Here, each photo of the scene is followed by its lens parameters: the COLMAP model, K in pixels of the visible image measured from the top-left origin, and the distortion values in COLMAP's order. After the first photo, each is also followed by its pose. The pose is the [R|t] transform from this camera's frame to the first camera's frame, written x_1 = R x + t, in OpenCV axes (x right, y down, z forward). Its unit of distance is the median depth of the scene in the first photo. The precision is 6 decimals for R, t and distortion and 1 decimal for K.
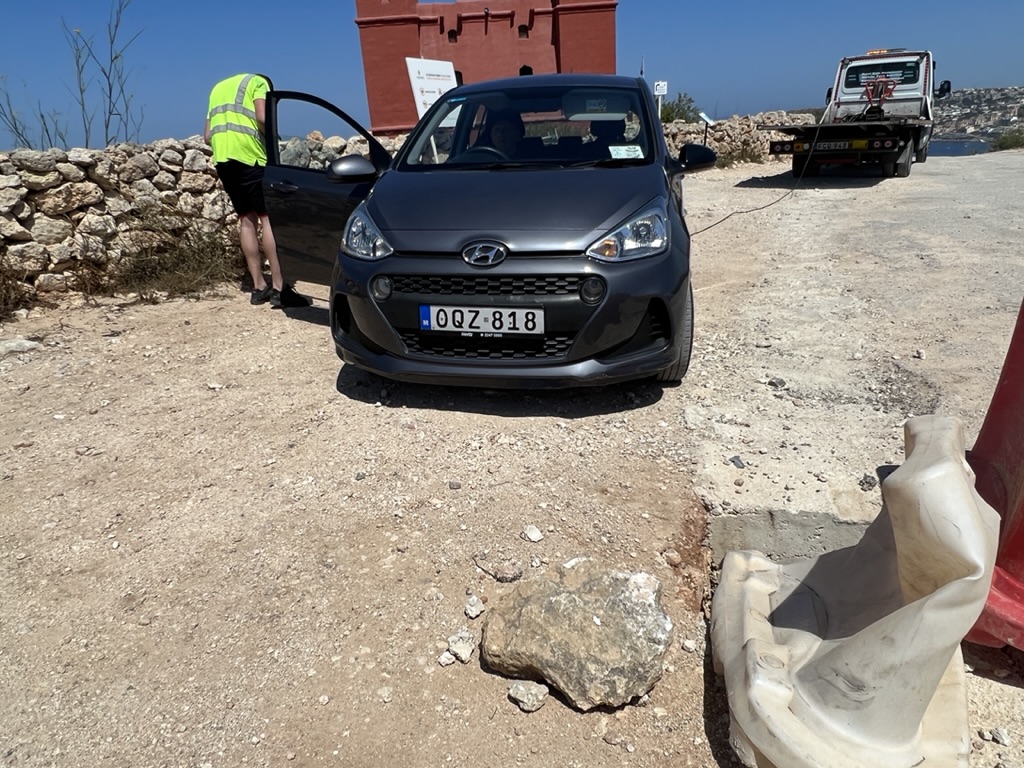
lens RADIAL K [[714.3, 0, 512.0], [0, 714.3, 384.0], [0, 0, 1]] dist [0.001944, -0.000633]
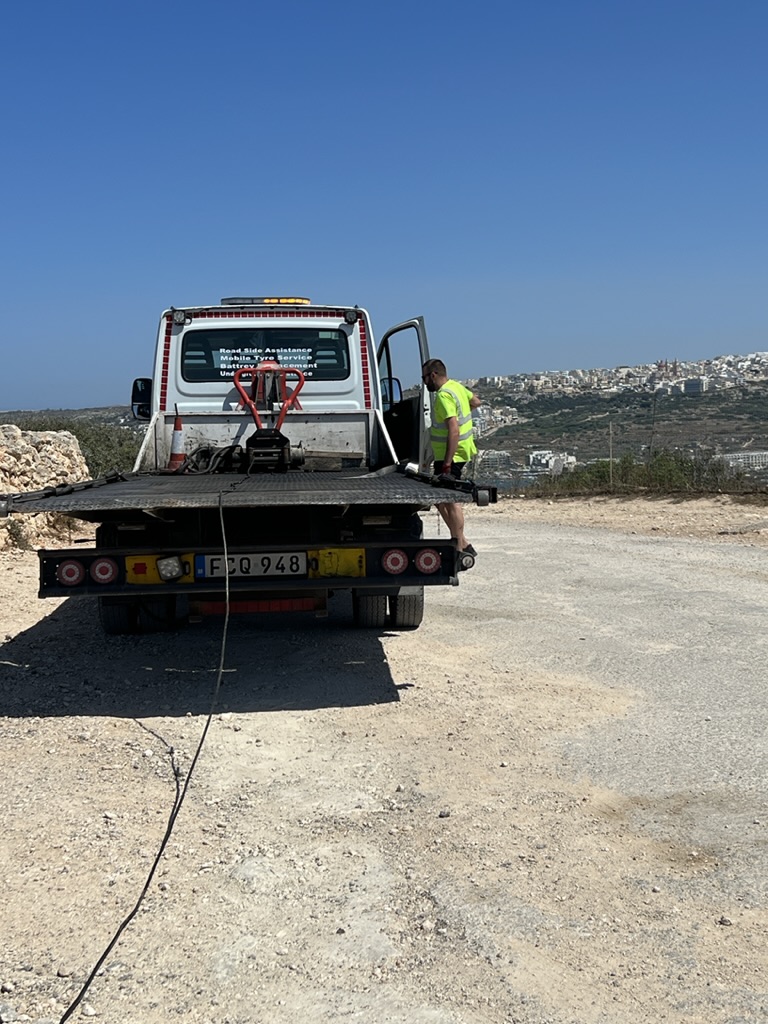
lens RADIAL K [[1352.7, 0, 384.0], [0, 1352.7, 512.0], [0, 0, 1]] dist [0.005860, 0.002937]
pose [[0.807008, -0.004225, 0.590526, 0.127961], [0.174160, 0.957202, -0.231157, -0.165880], [-0.564276, 0.289391, 0.773205, 0.412045]]
